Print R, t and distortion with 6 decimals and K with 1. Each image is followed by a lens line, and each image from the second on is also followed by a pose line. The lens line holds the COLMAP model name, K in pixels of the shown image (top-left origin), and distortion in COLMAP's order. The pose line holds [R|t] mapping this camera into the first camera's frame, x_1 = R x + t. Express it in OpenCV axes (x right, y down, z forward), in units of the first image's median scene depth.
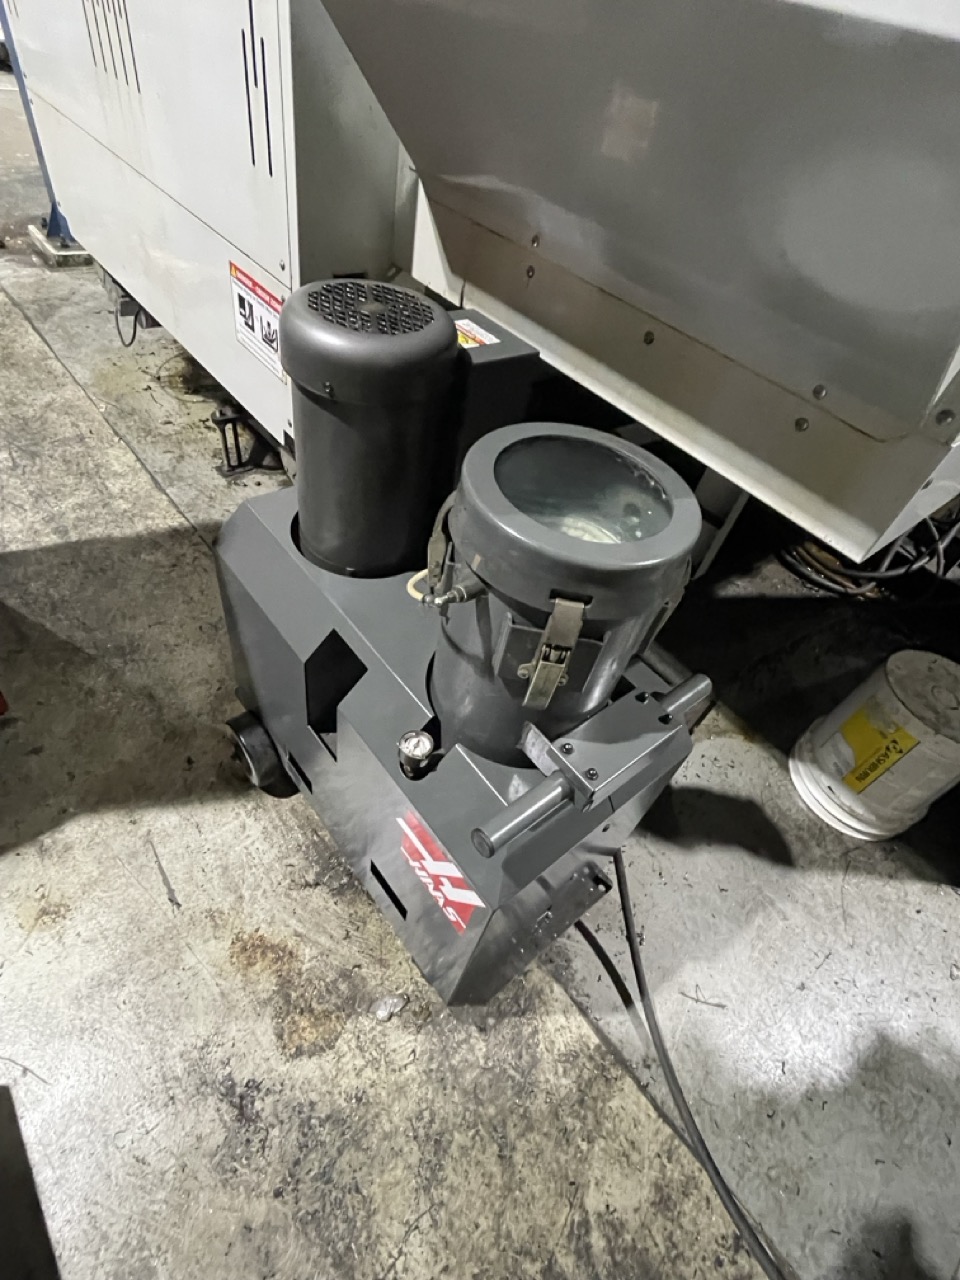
lens RADIAL K [[627.1, 0, 480.0], [0, 627.1, 640.0], [0, 0, 1]] dist [0.001056, 0.000041]
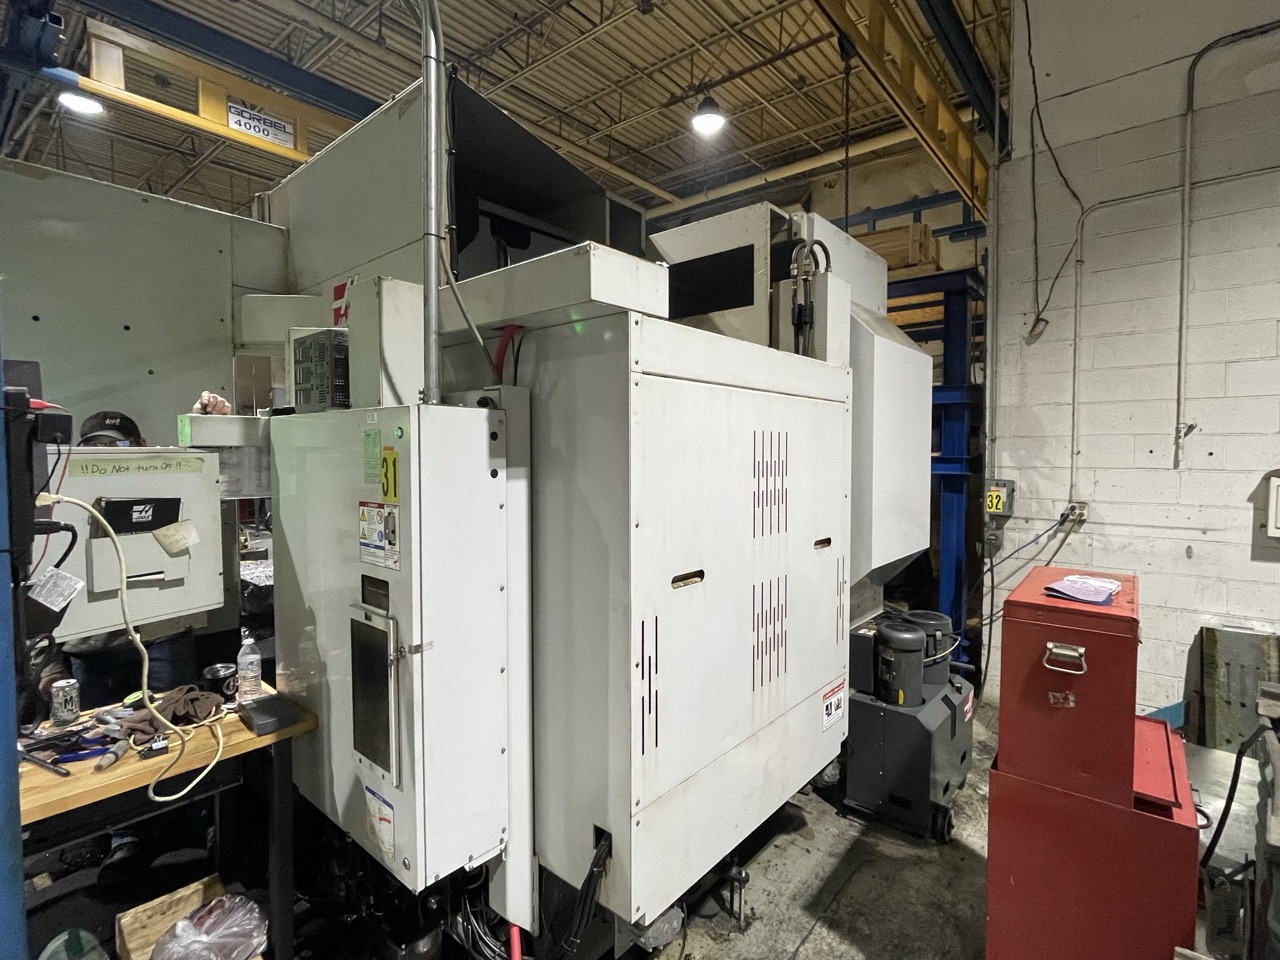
lens RADIAL K [[627.1, 0, 640.0], [0, 627.1, 480.0], [0, 0, 1]] dist [0.001056, 0.000041]
pose [[-0.164557, -0.207072, 0.964387, -1.474283], [0.700531, 0.663764, 0.262057, -1.396893], [-0.694390, 0.718706, 0.035833, 0.561826]]
